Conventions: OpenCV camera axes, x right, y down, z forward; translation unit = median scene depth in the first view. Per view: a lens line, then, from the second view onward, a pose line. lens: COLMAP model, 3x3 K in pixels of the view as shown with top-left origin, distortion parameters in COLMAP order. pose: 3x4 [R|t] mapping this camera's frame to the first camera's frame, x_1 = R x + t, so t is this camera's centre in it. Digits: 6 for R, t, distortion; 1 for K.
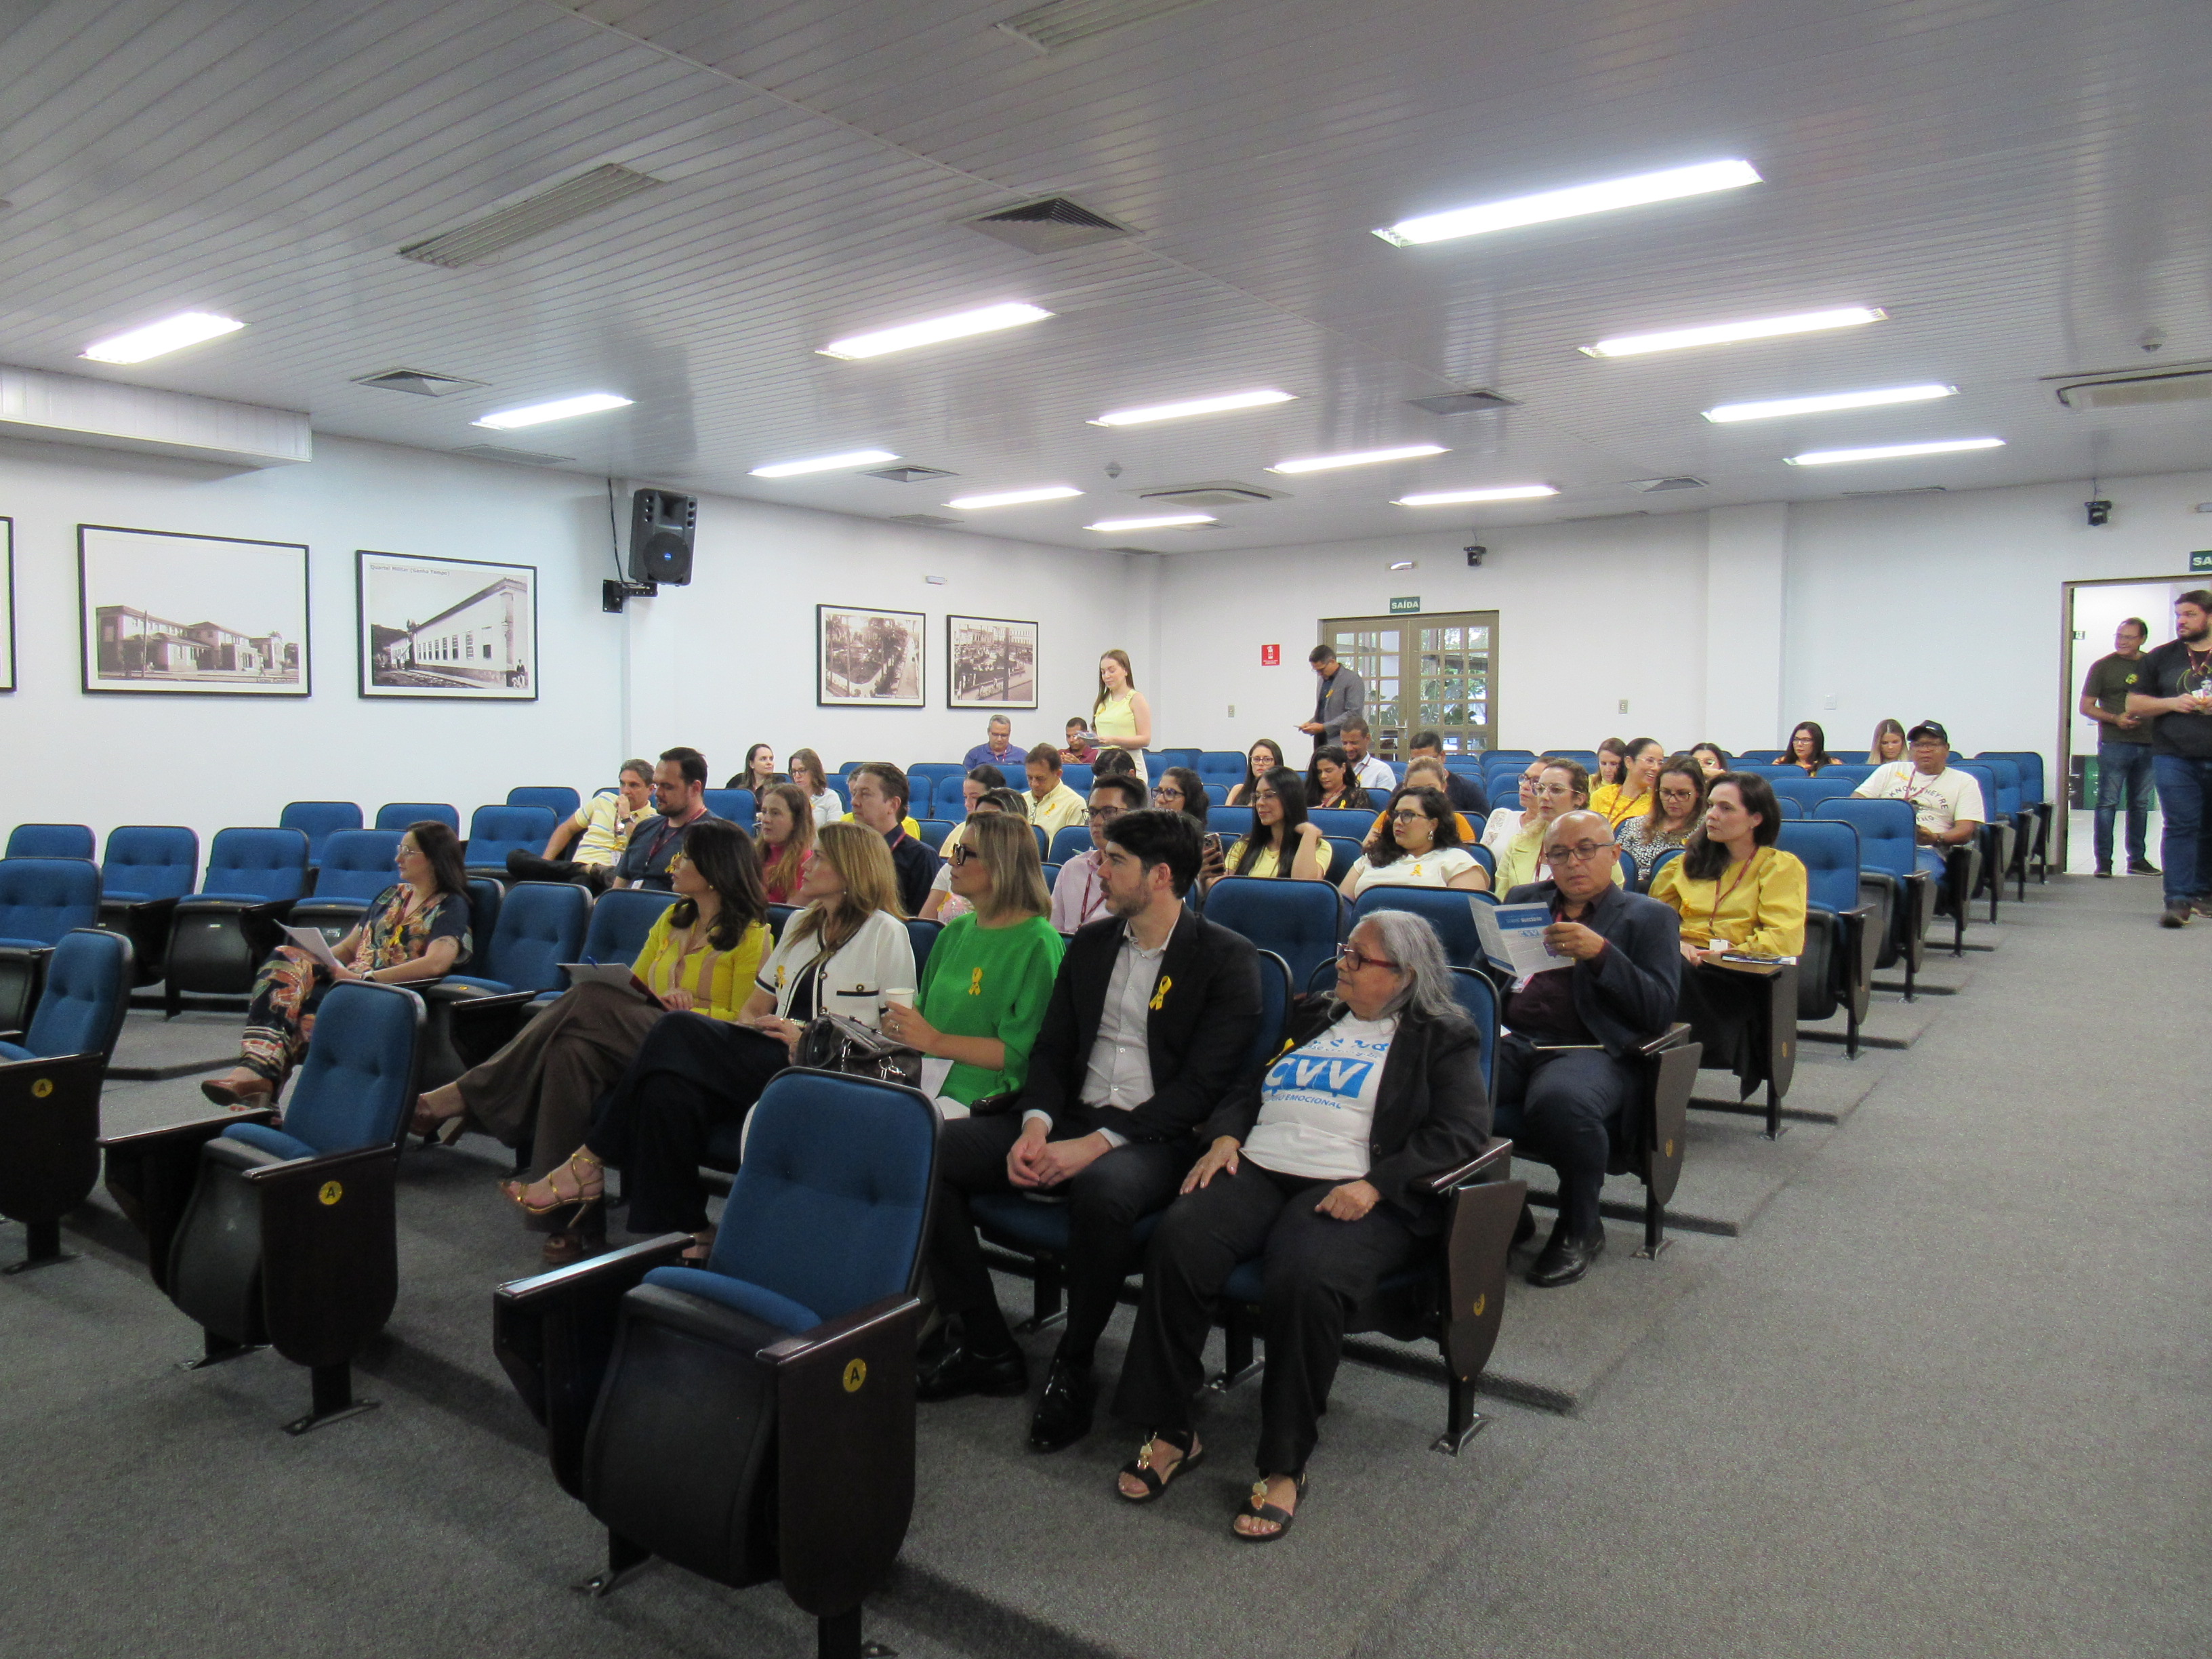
lens RADIAL K [[1578.9, 0, 1098.5], [0, 1578.9, 833.9], [0, 0, 1]] dist [-0.027651, 0.010847]
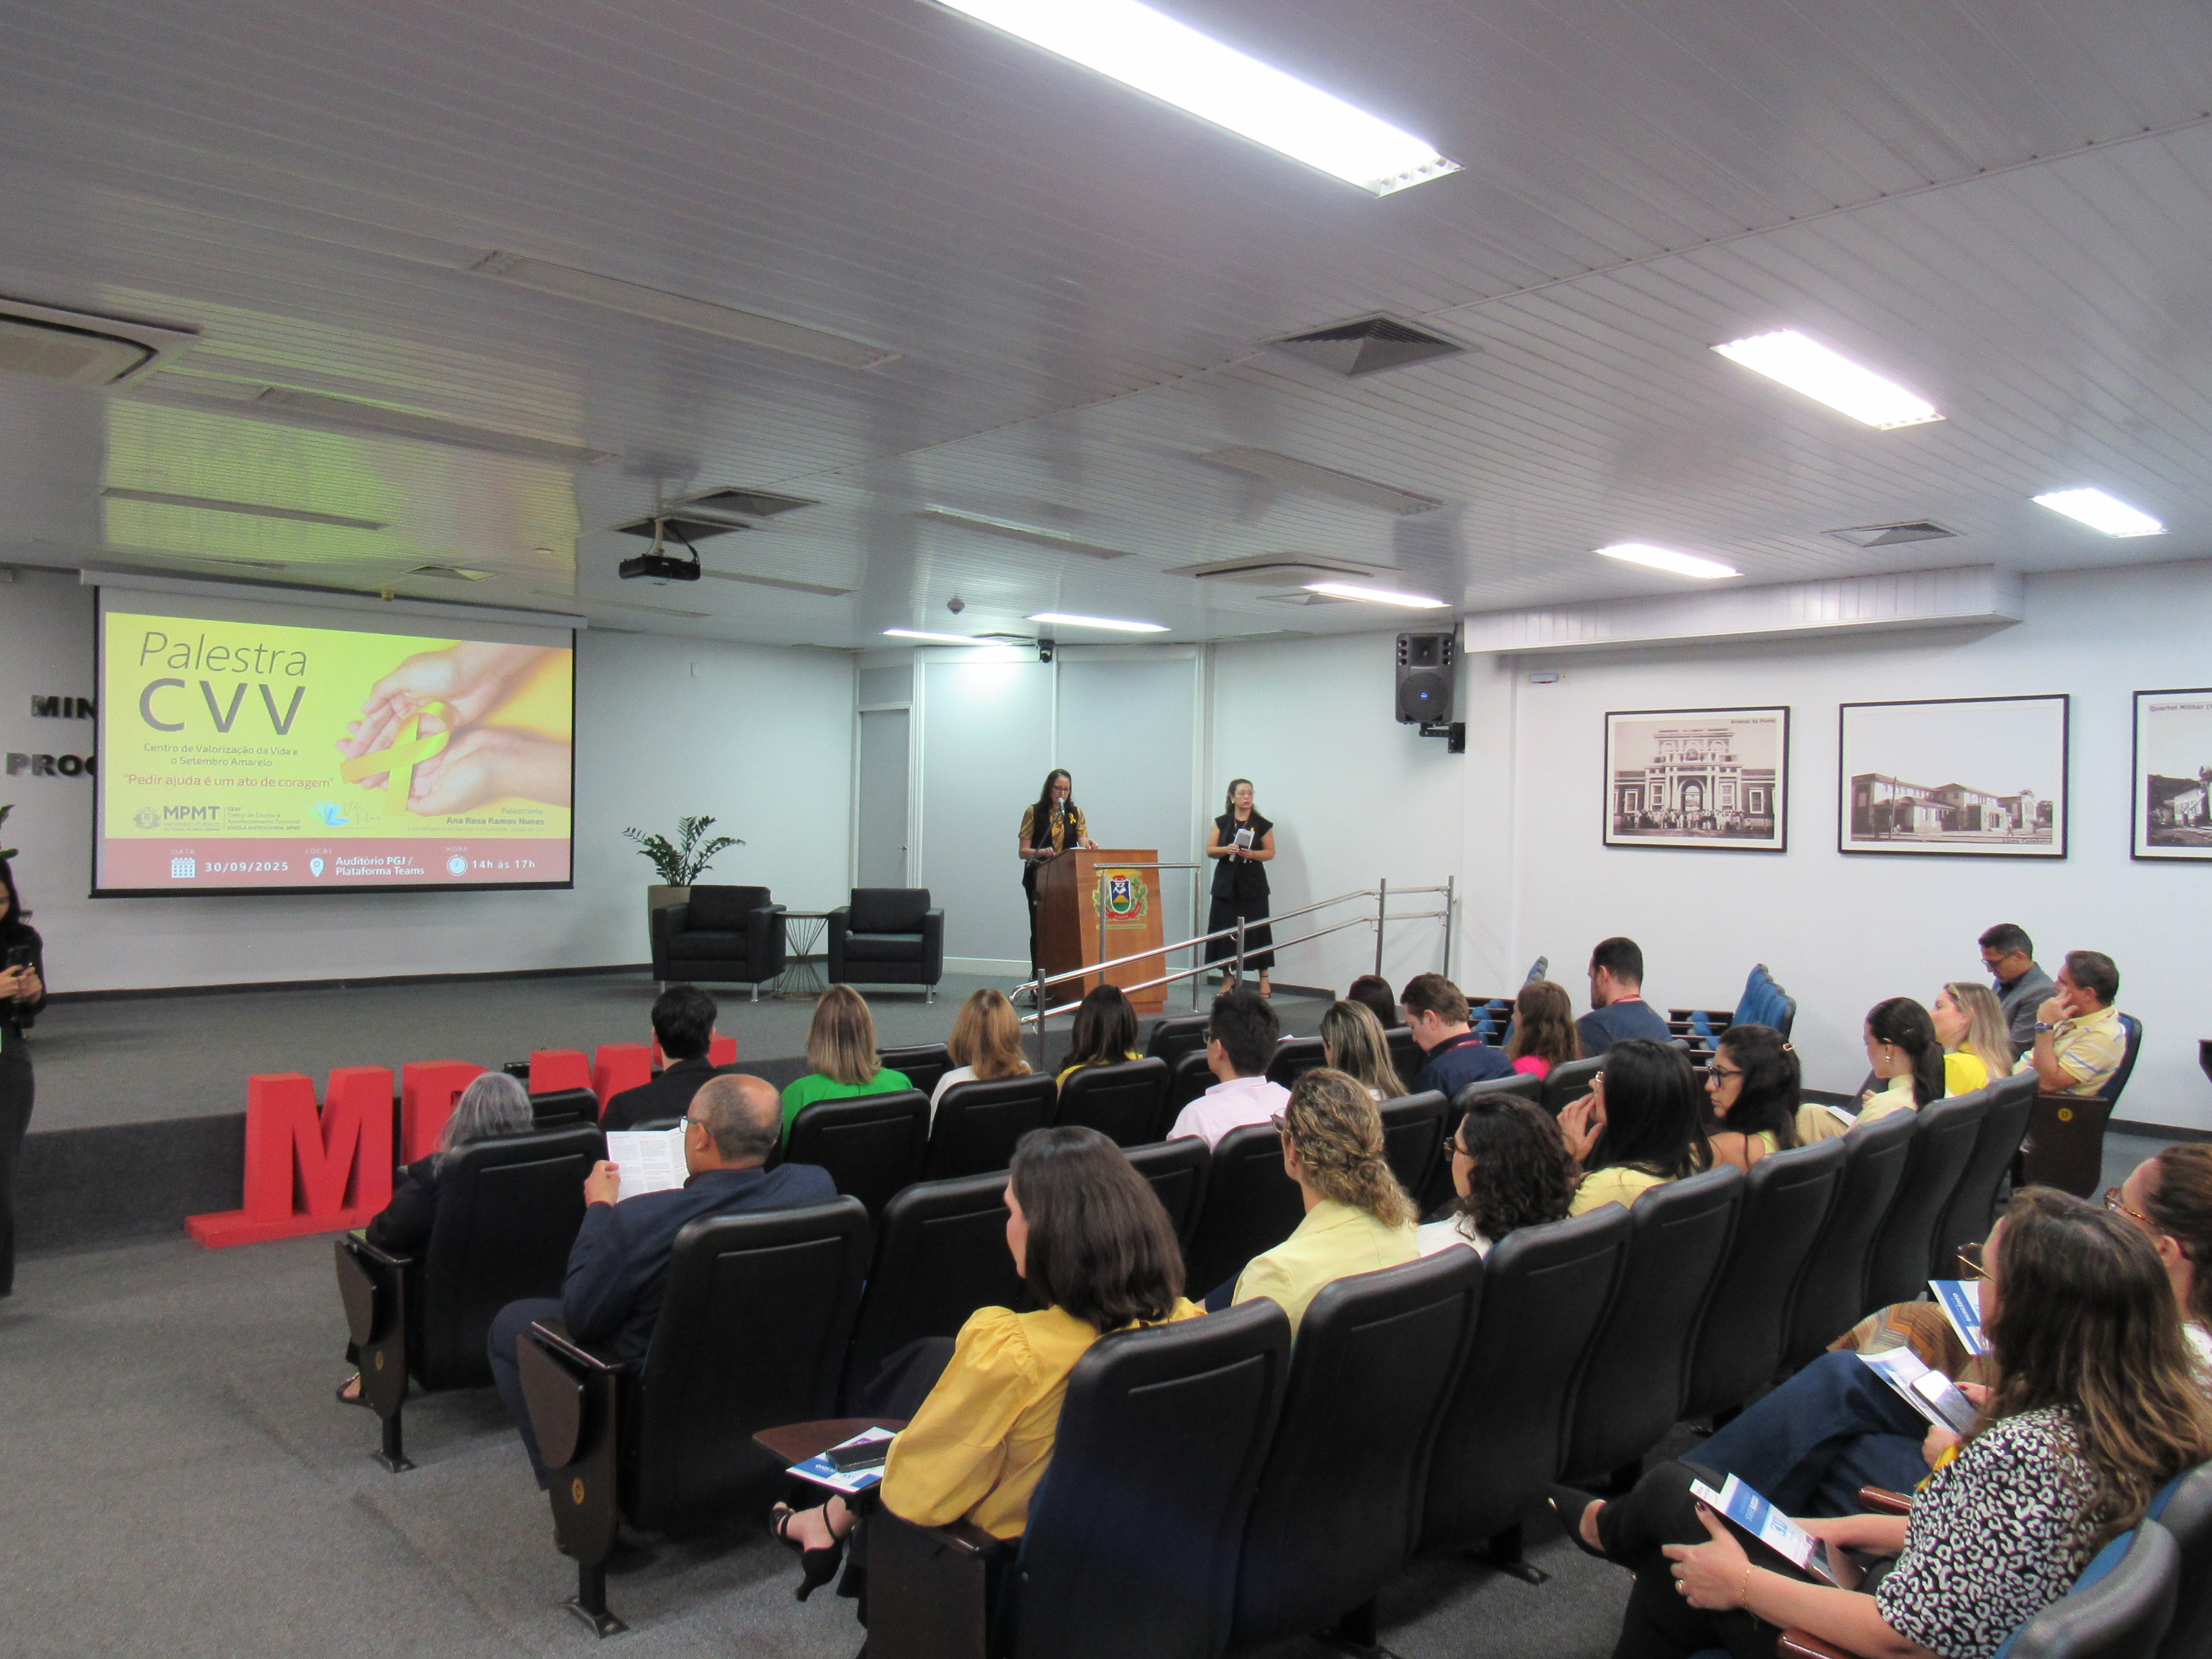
lens RADIAL K [[1578.9, 0, 1106.7], [0, 1578.9, 835.3], [0, 0, 1]] dist [-0.027651, 0.010847]
pose [[-0.174277, 0.000651, -0.984697, 0.694750], [-0.078118, 0.996839, 0.014485, -0.098612], [0.981593, 0.079447, -0.173675, 0.853999]]
